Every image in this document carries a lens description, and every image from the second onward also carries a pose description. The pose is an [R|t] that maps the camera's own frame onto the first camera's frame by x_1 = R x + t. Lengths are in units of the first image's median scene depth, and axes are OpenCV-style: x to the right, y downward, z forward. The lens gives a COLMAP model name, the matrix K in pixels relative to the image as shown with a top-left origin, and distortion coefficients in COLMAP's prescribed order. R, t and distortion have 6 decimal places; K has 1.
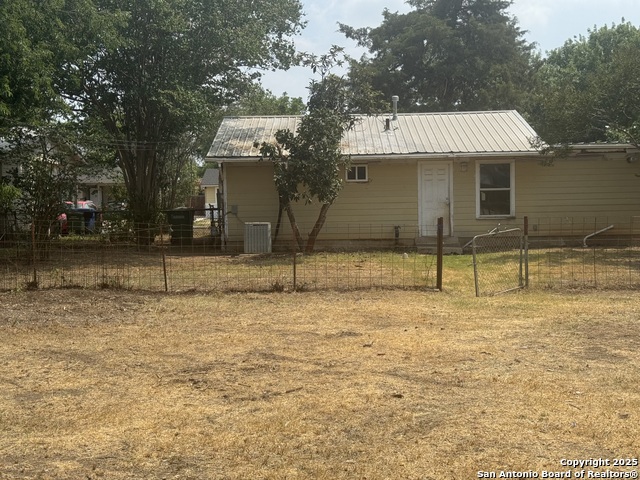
lens RADIAL K [[881.2, 0, 318.8], [0, 881.2, 239.7], [0, 0, 1]] dist [0.030604, 0.000000]
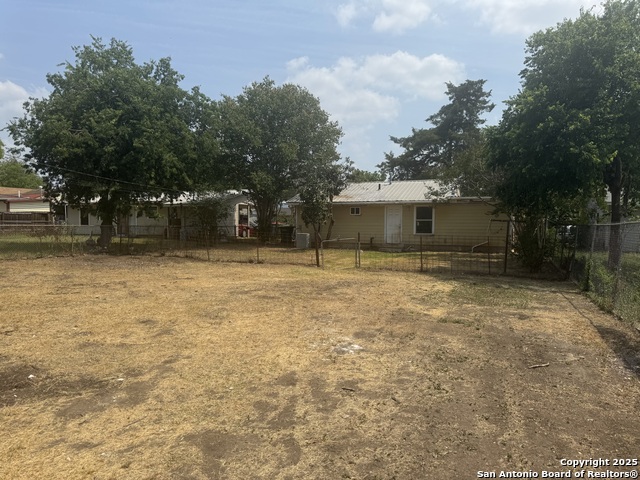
lens RADIAL K [[451.6, 0, 319.4], [0, 451.6, 239.9], [0, 0, 1]] dist [0.001983, -0.000152]
pose [[0.922013, 0.036130, -0.385471, 0.377047], [-0.039780, 0.999207, -0.001497, -0.003452], [0.385111, 0.016714, 0.922719, -0.000961]]
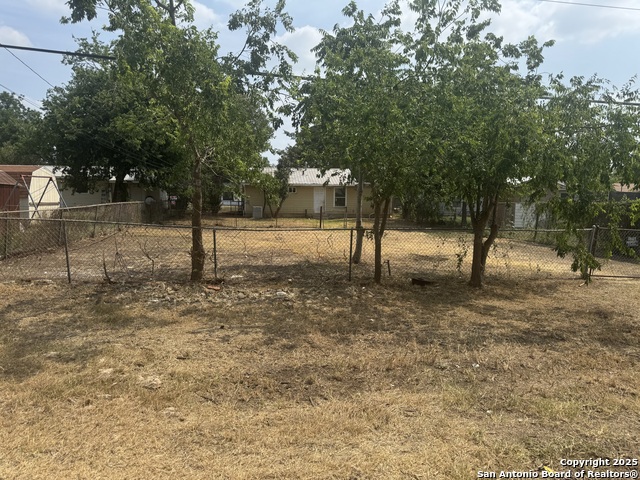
lens RADIAL K [[451.6, 0, 320.7], [0, 451.6, 241.4], [0, 0, 1]] dist [0.001983, -0.000152]
pose [[0.989926, 0.016405, 0.140631, -0.069293], [-0.023664, 0.998464, 0.050102, 0.014441], [-0.139593, -0.052925, 0.988794, -0.460486]]
